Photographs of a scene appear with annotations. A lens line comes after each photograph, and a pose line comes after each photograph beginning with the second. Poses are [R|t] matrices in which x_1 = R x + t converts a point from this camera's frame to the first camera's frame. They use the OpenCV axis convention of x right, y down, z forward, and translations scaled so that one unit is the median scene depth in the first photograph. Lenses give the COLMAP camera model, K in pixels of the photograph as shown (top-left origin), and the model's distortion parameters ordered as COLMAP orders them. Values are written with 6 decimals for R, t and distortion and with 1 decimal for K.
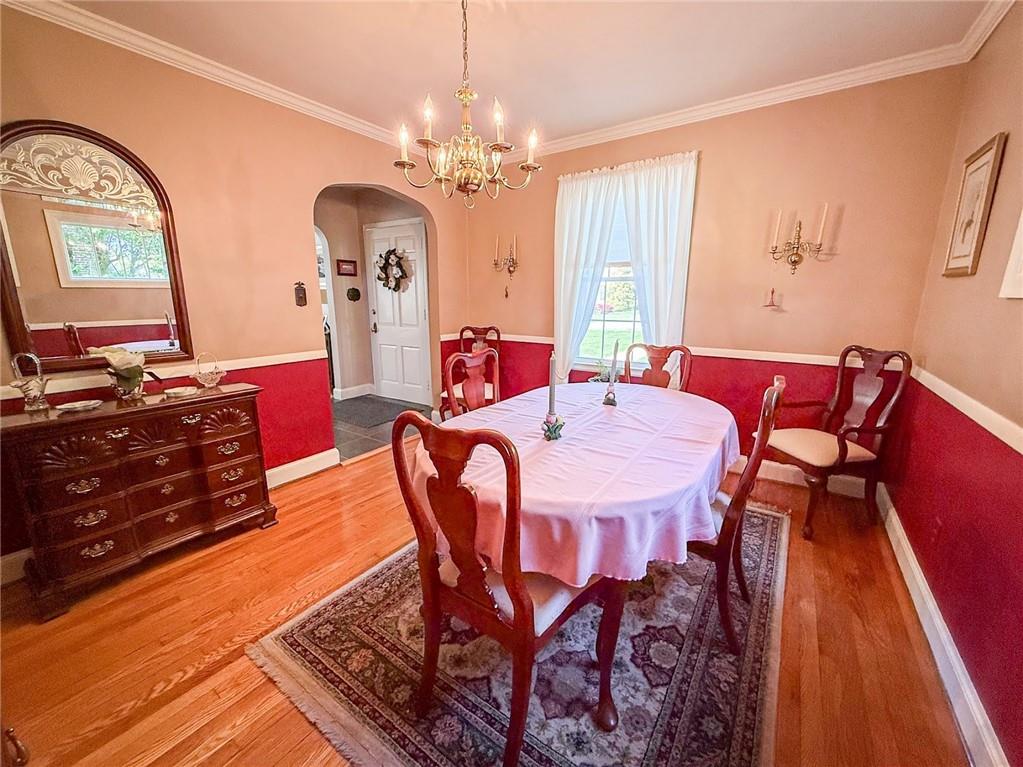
lens RADIAL K [[407.0, 0, 510.0], [0, 407.0, 382.2], [0, 0, 1]] dist [0.000746, -0.000433]
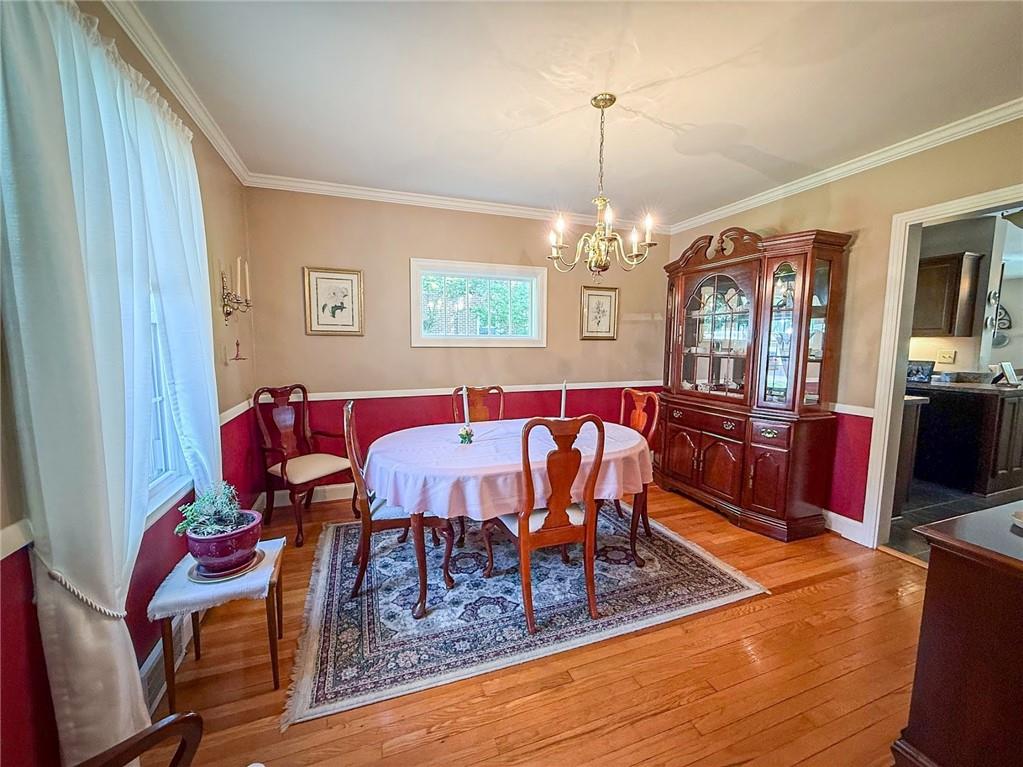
lens RADIAL K [[407.0, 0, 508.8], [0, 407.0, 382.1], [0, 0, 1]] dist [0.000746, -0.000433]
pose [[-0.816496, -0.060248, 0.574199, -0.565201], [0.118057, 0.956104, 0.268195, -0.455892], [-0.565152, 0.286768, -0.773542, 2.016478]]
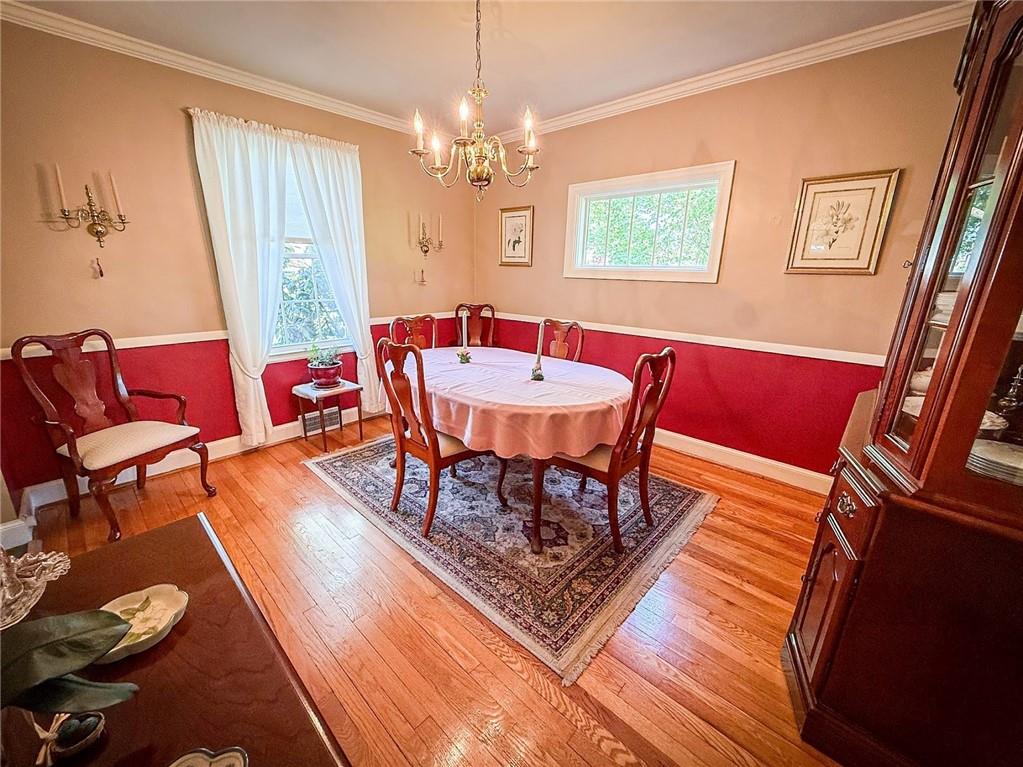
lens RADIAL K [[407.0, 0, 508.2], [0, 407.0, 382.8], [0, 0, 1]] dist [0.000746, -0.000433]
pose [[0.146055, -0.264746, 0.953193, -1.127111], [0.193349, 0.952583, 0.234951, -0.185223], [-0.970198, 0.149983, 0.190318, 0.715314]]
